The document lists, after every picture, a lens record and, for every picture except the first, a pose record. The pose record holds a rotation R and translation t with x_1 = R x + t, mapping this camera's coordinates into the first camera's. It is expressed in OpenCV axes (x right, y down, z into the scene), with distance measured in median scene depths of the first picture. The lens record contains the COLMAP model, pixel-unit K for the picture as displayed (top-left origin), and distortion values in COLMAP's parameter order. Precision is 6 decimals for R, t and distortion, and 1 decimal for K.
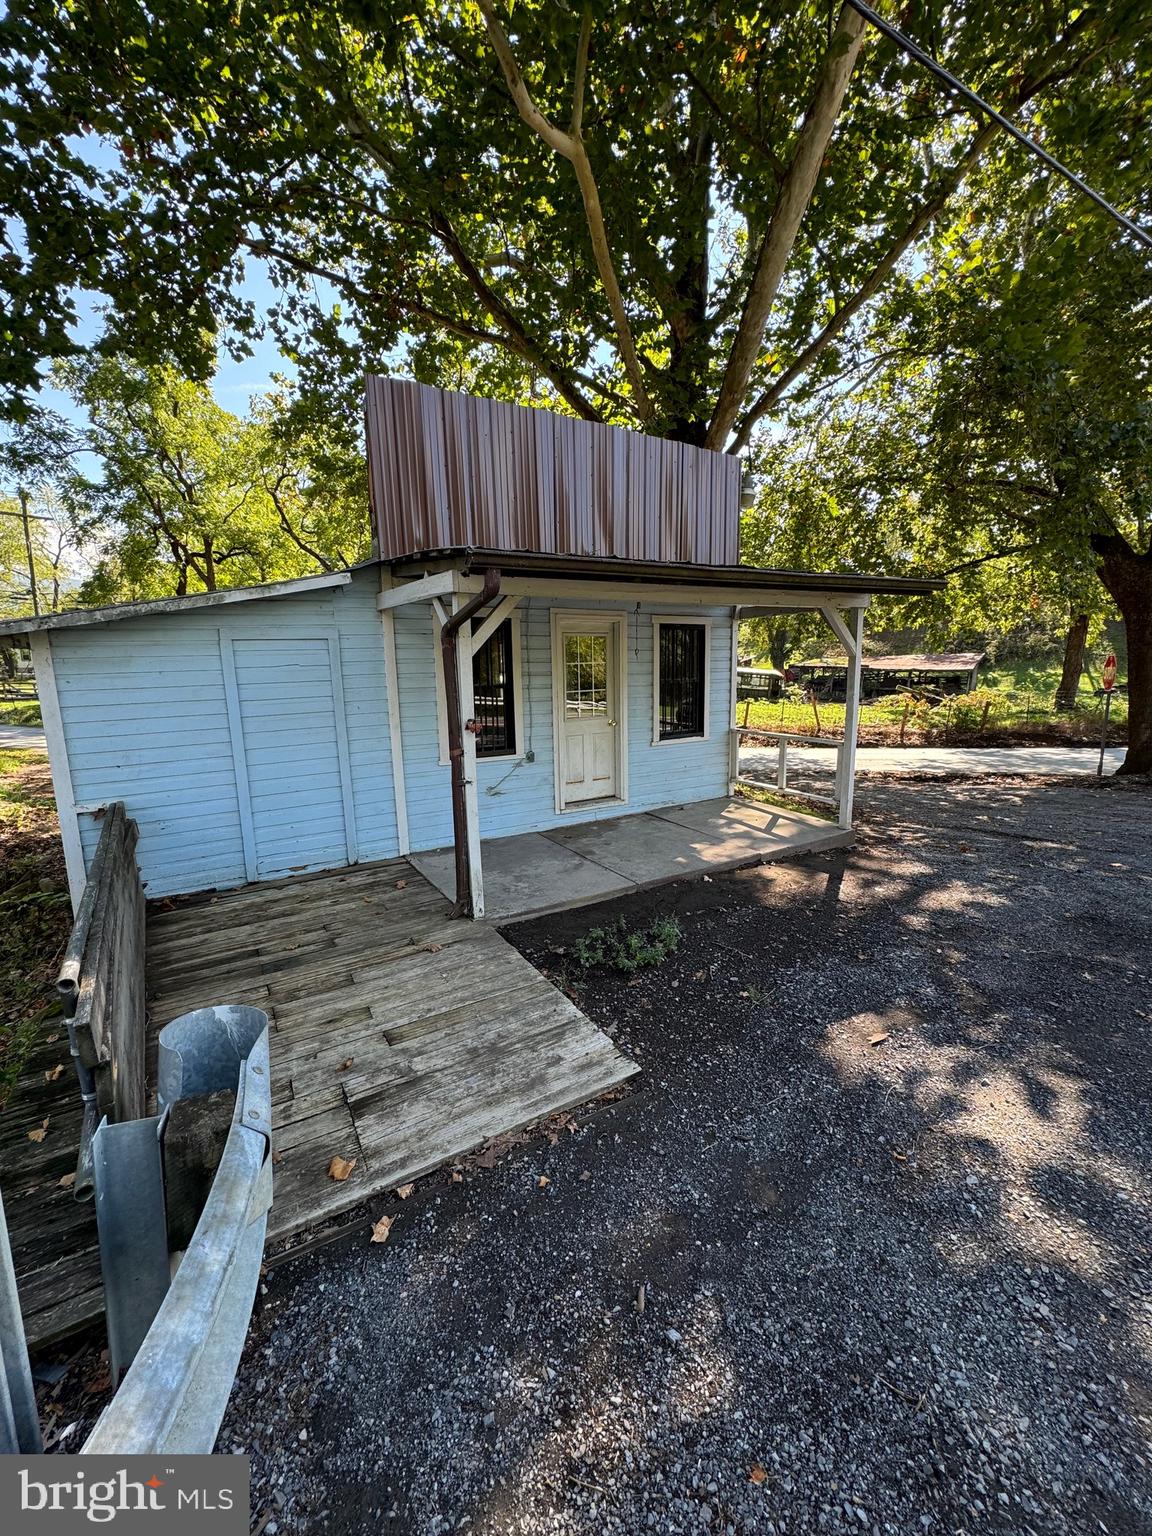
lens RADIAL K [[611.0, 0, 576.3], [0, 611.0, 769.8], [0, 0, 1]] dist [-0.001140, 0.000373]
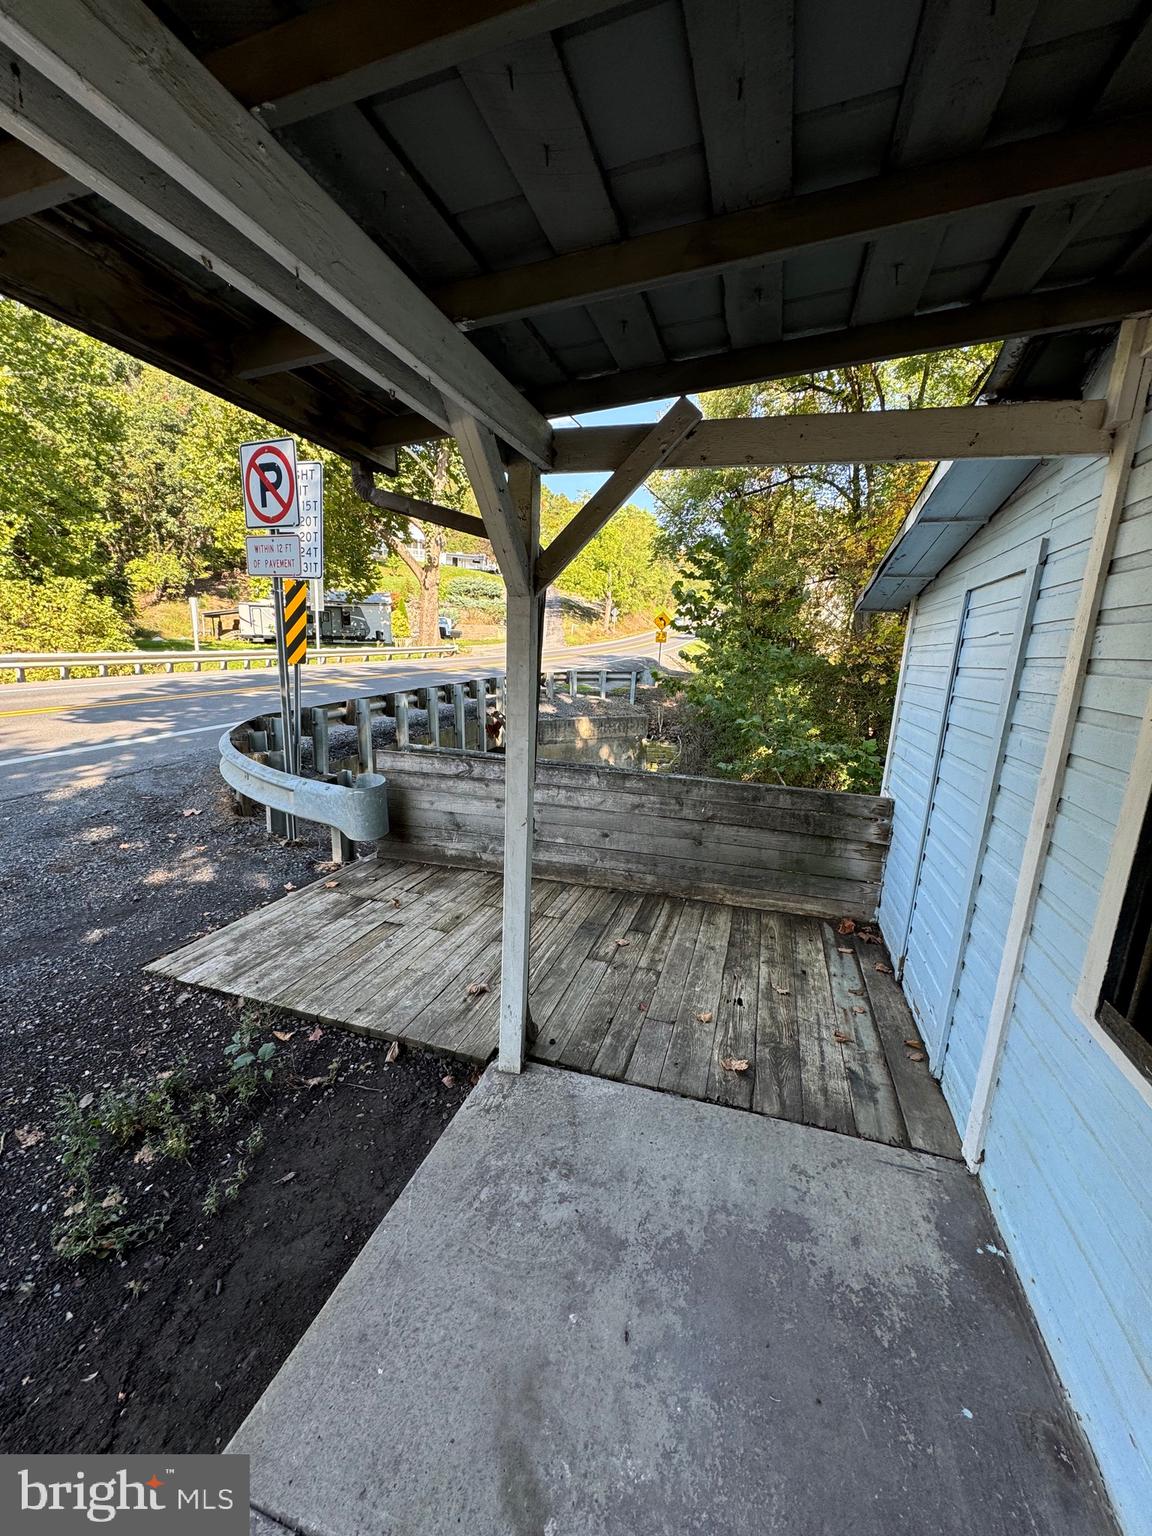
lens RADIAL K [[611.0, 0, 576.3], [0, 611.0, 769.8], [0, 0, 1]] dist [-0.001140, 0.000373]
pose [[-0.739375, 0.120238, -0.662471, 0.090196], [-0.151672, 0.928891, 0.337871, -0.145639], [0.655988, 0.350292, -0.668562, 0.903888]]
